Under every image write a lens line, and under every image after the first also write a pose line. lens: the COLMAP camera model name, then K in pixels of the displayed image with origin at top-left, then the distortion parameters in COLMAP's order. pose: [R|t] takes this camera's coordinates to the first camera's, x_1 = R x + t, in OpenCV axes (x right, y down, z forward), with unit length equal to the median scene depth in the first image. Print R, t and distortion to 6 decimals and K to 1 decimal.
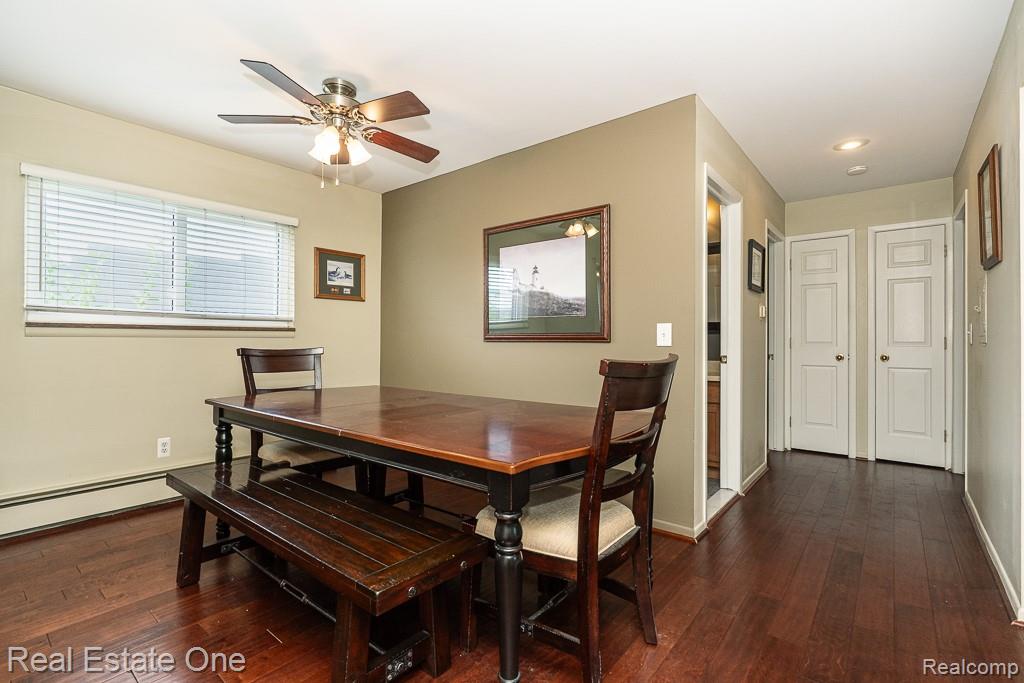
lens RADIAL K [[479.6, 0, 503.7], [0, 479.6, 342.2], [0, 0, 1]] dist [-0.002657, -0.000203]
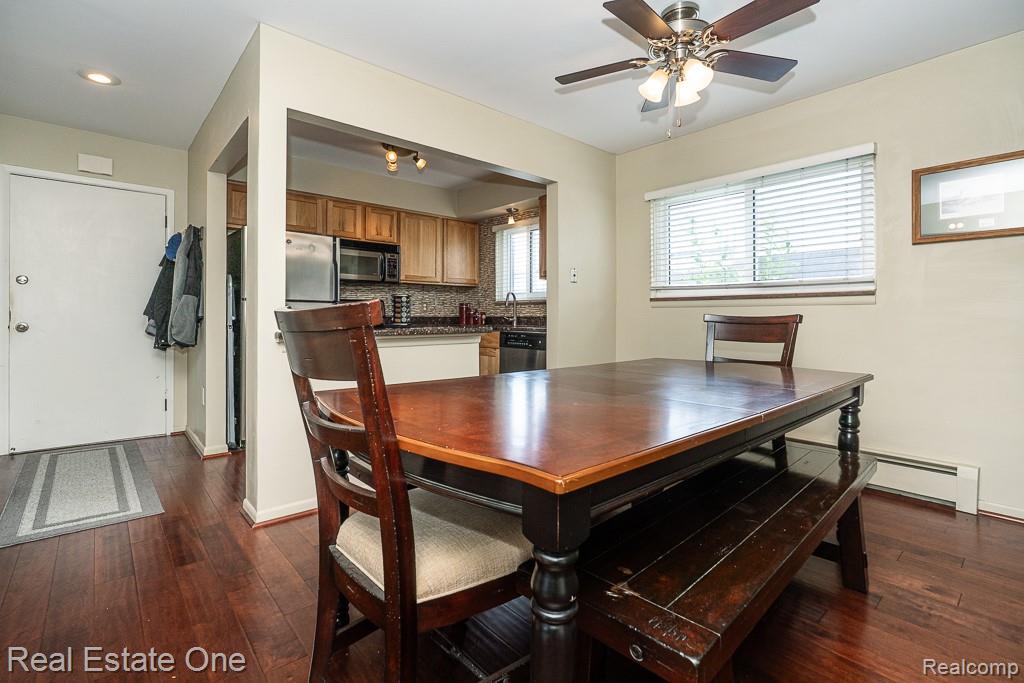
lens RADIAL K [[468.0, 0, 516.3], [0, 468.0, 318.8], [0, 0, 1]] dist [-0.001479, 0.000190]
pose [[-0.137970, -0.000780, -0.990436, 0.362467], [-0.003944, 0.999992, -0.000238, 0.017257], [0.990429, 0.003873, -0.137972, 0.555888]]
